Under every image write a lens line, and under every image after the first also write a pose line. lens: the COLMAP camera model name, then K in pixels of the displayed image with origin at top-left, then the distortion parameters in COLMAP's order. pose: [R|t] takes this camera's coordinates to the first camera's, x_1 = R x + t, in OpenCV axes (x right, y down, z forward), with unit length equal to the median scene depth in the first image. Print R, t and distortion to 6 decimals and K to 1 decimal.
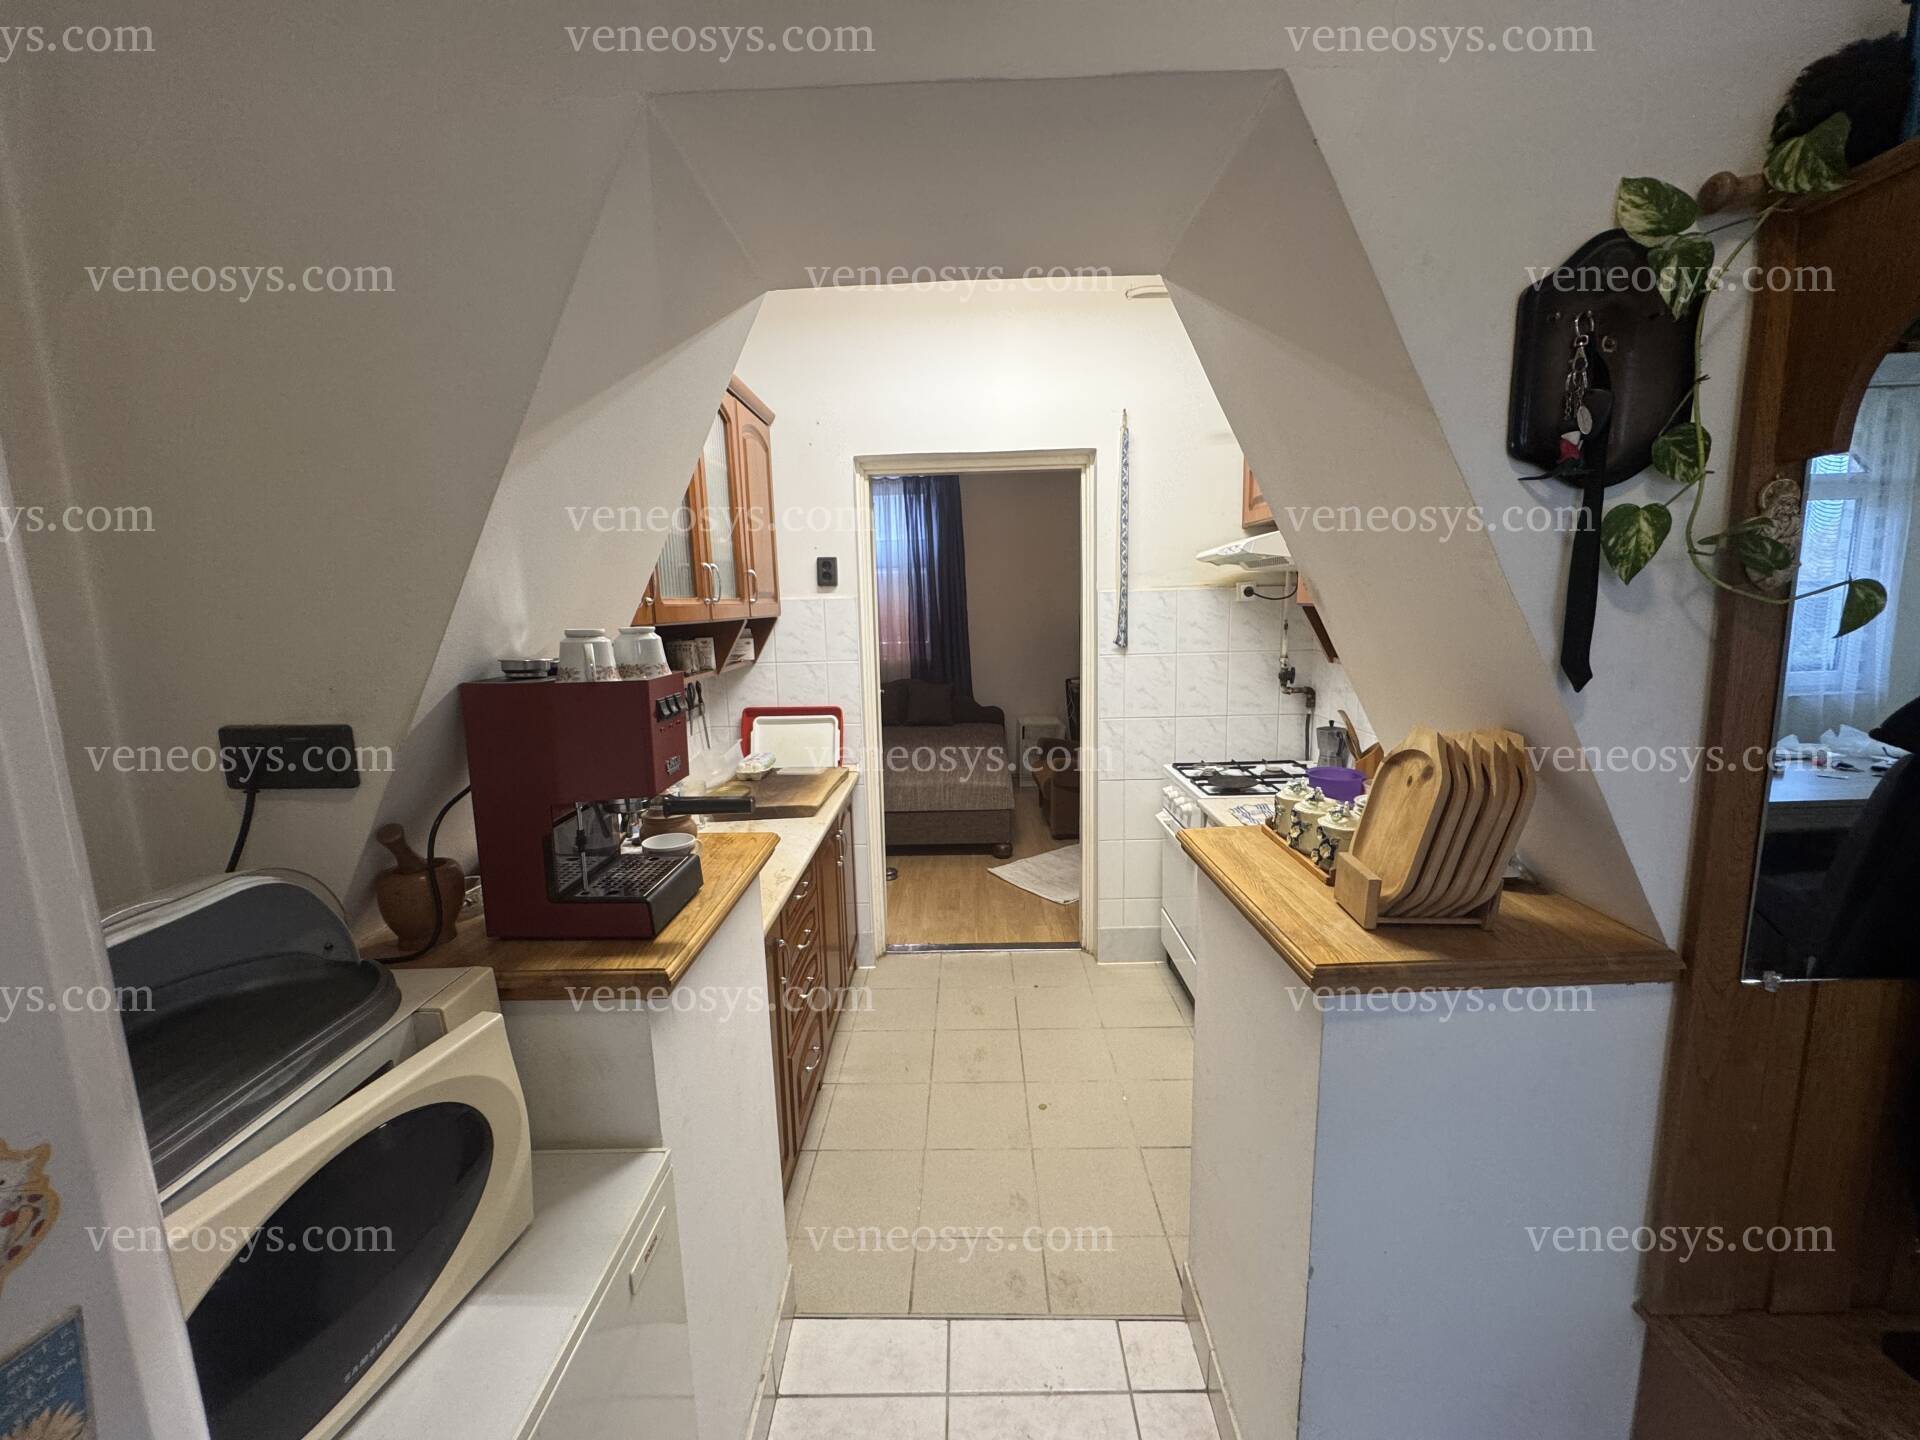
lens RADIAL K [[767.4, 0, 958.5], [0, 767.4, 726.0], [0, 0, 1]] dist [-0.003368, -0.000119]
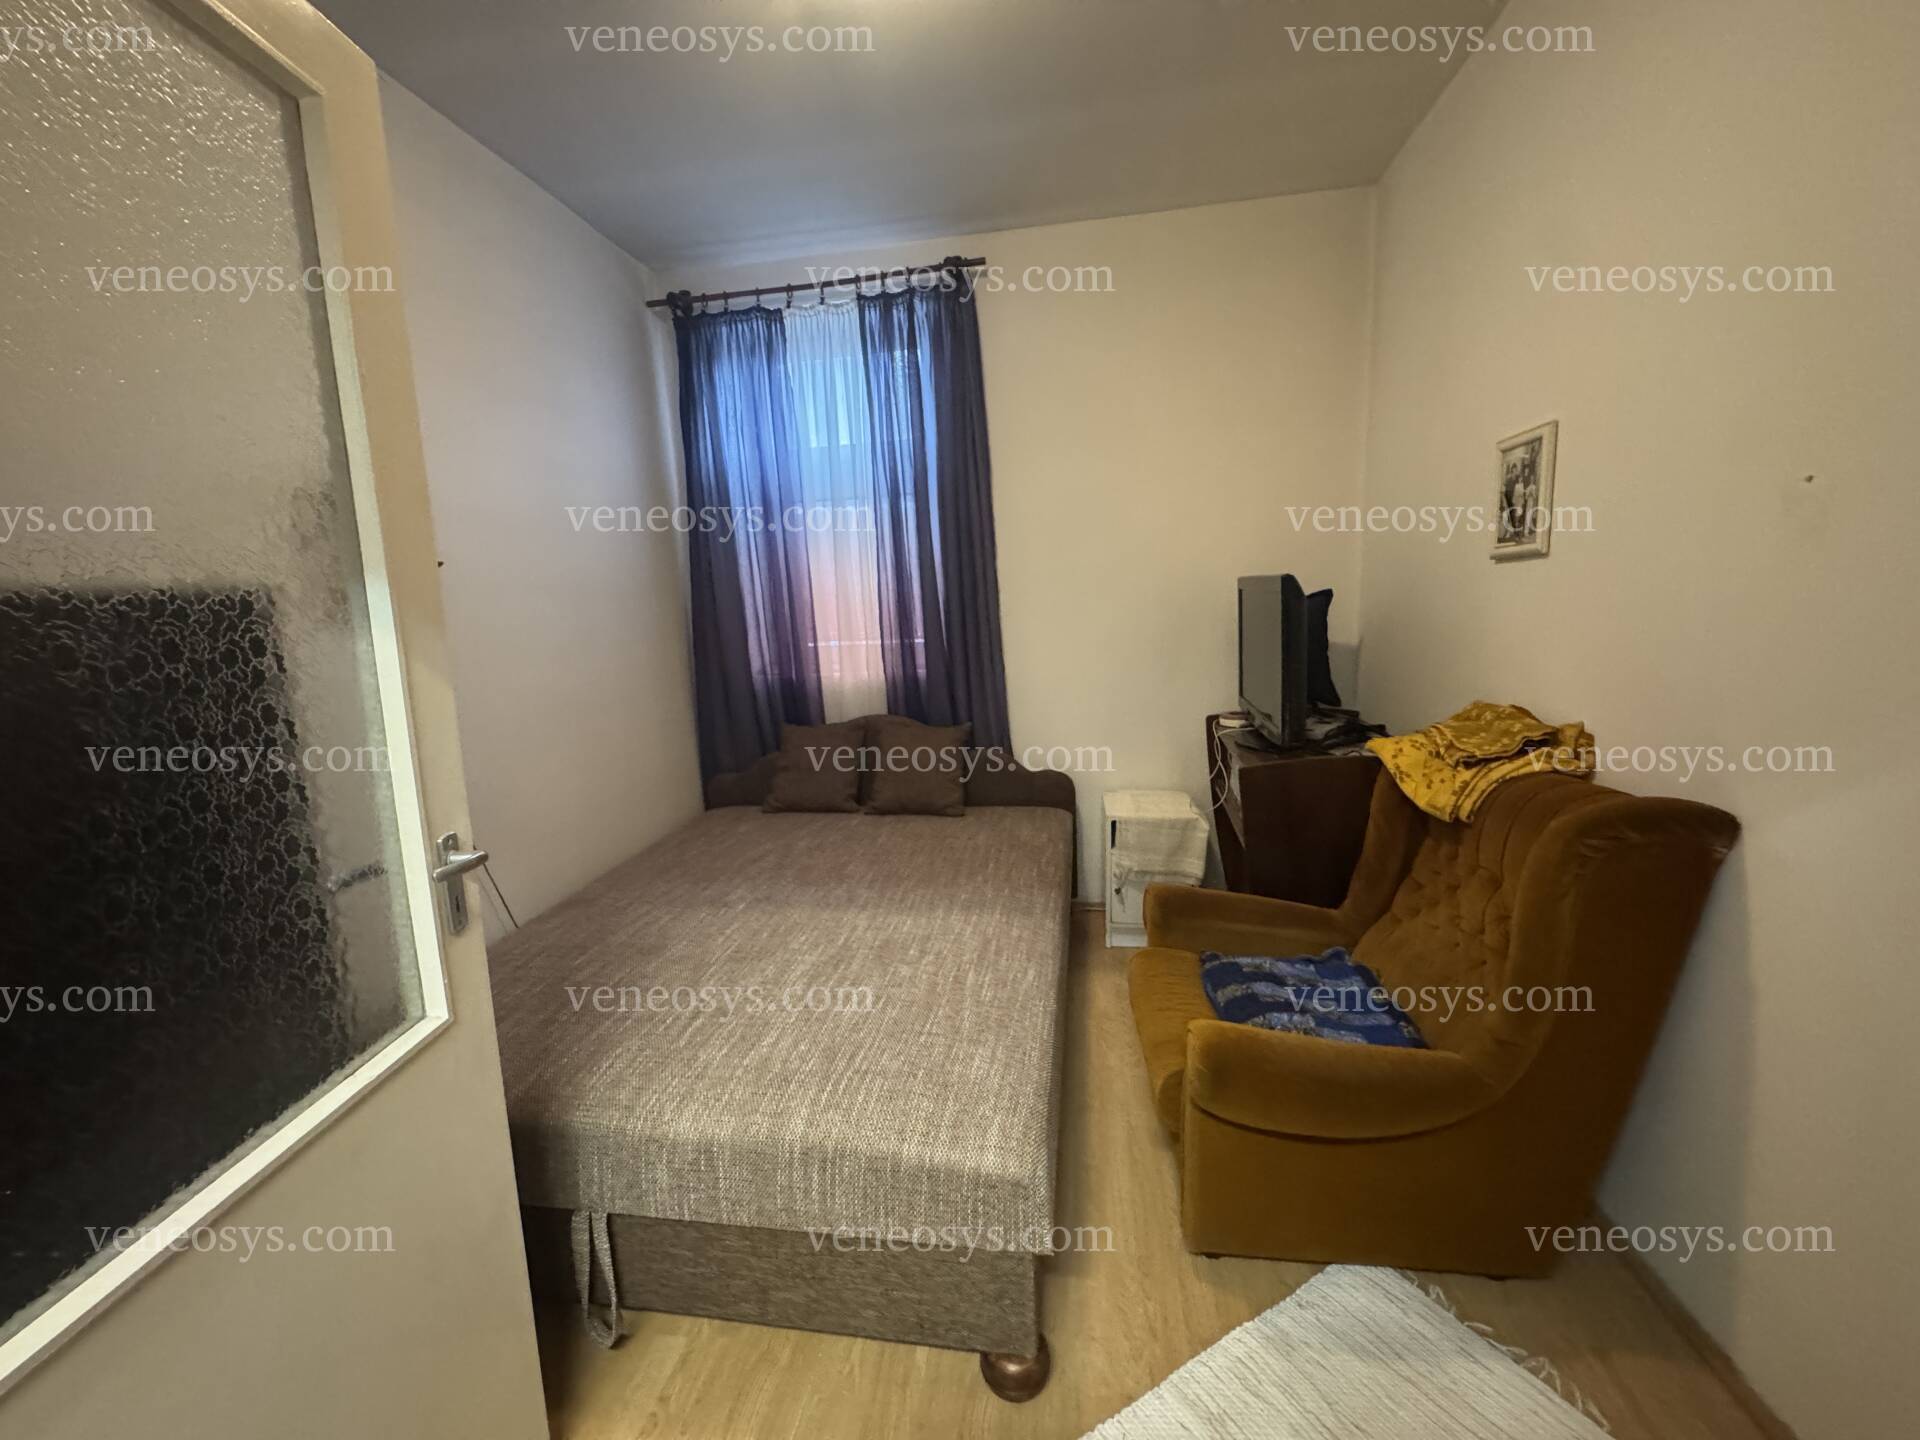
lens RADIAL K [[767.4, 0, 960.7], [0, 767.4, 719.3], [0, 0, 1]] dist [-0.003368, -0.000119]
pose [[0.990254, 0.000460, -0.139271, 0.115434], [-0.000540, 1.000000, -0.000536, -0.121194], [0.139270, 0.000606, 0.990254, 1.060031]]
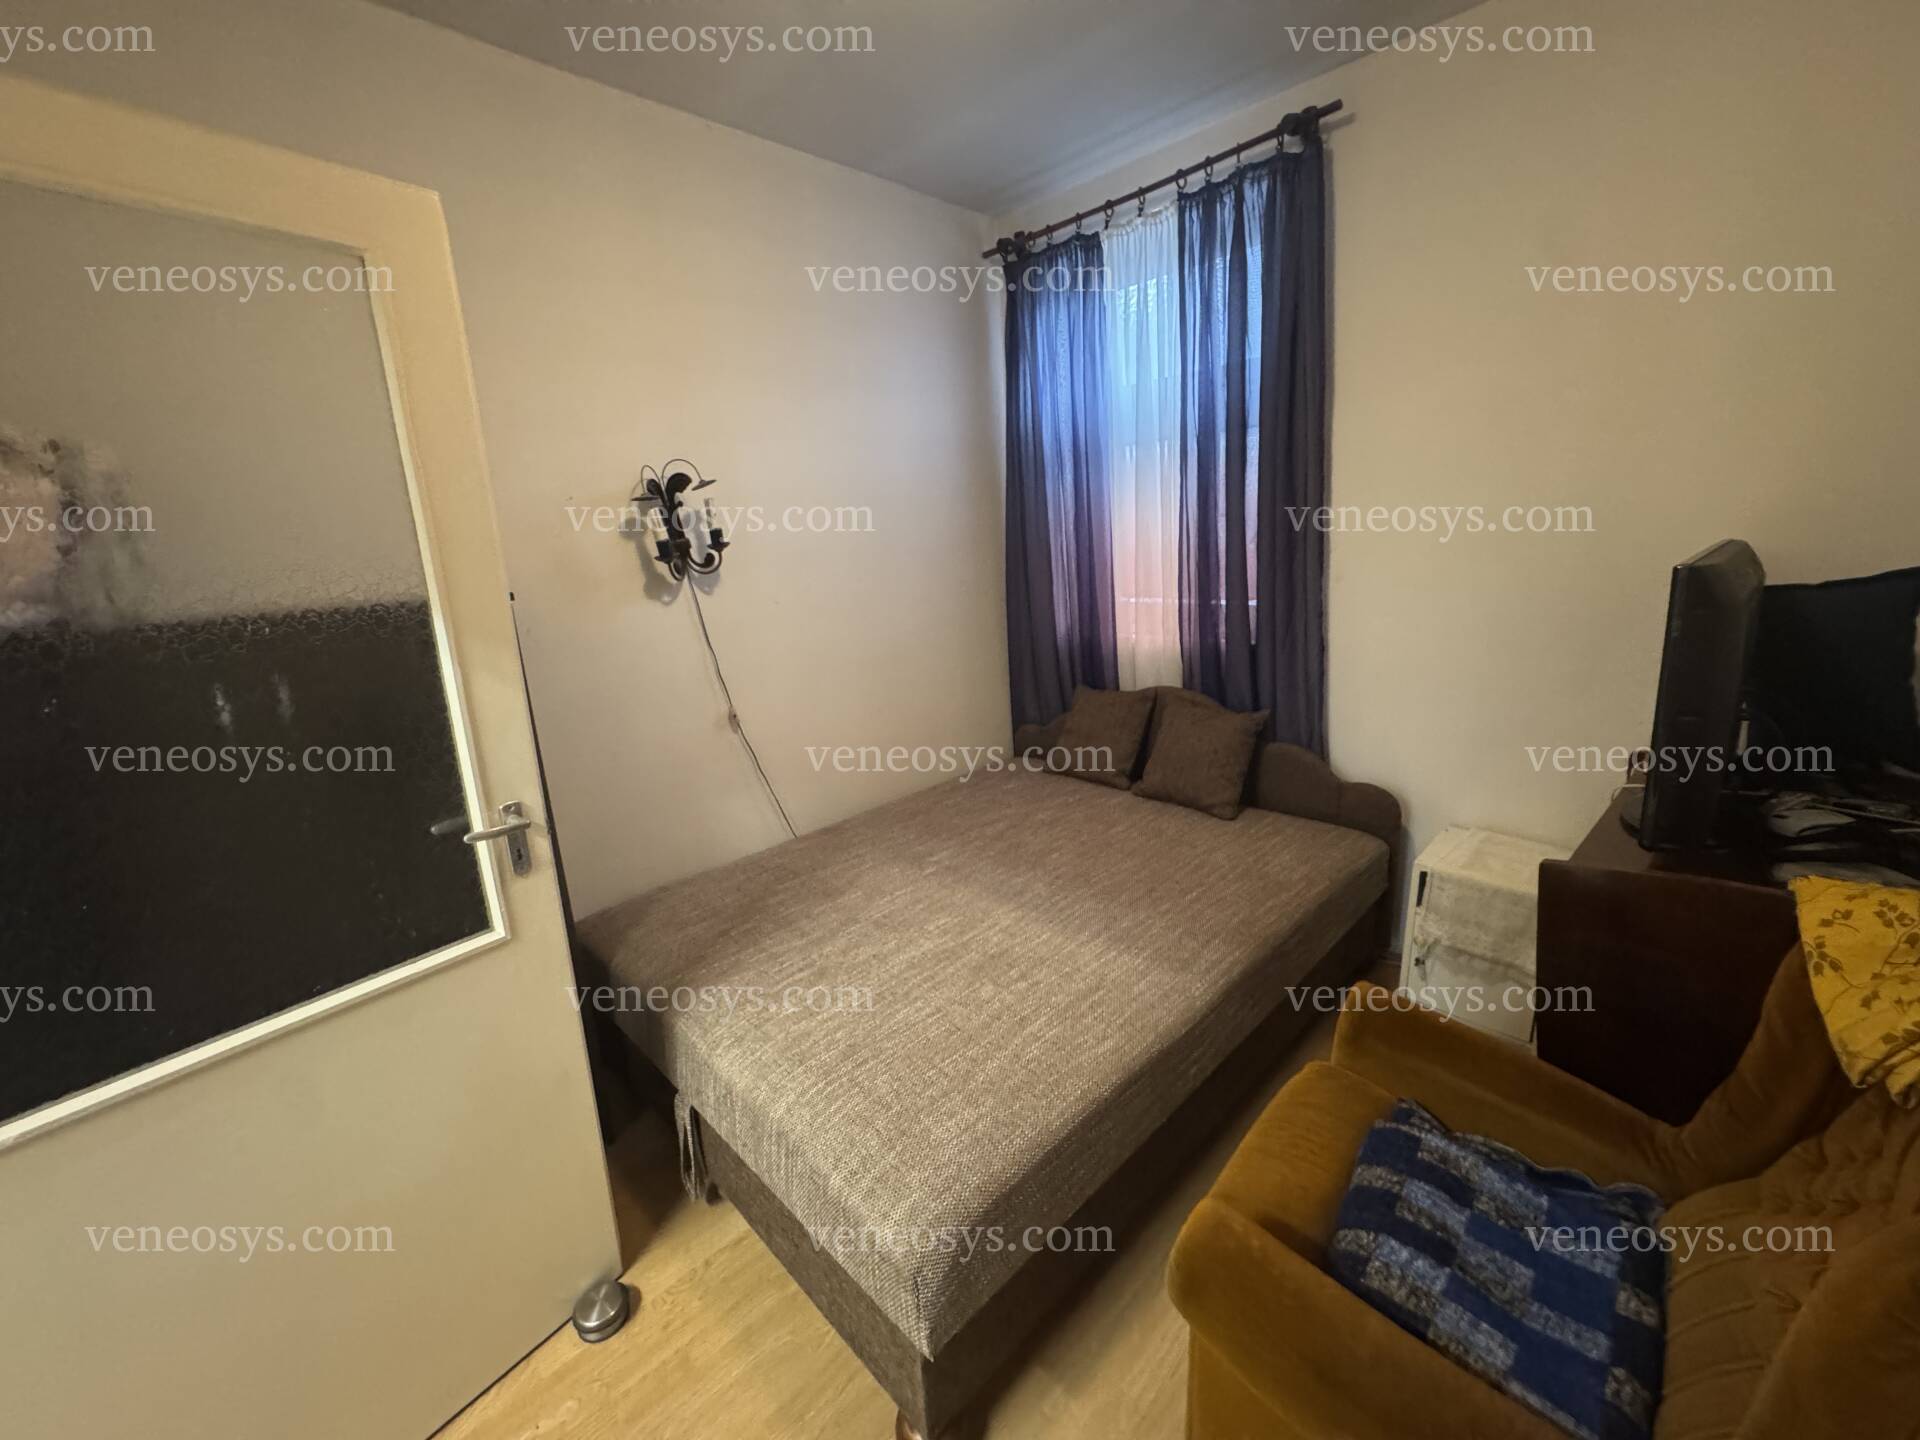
lens RADIAL K [[767.4, 0, 964.6], [0, 767.4, 717.8], [0, 0, 1]] dist [-0.003368, -0.000119]
pose [[0.713000, 0.148699, -0.685215, 0.326493], [-0.076320, 0.987906, 0.134970, -0.197435], [0.696998, -0.043938, 0.715726, 1.227636]]
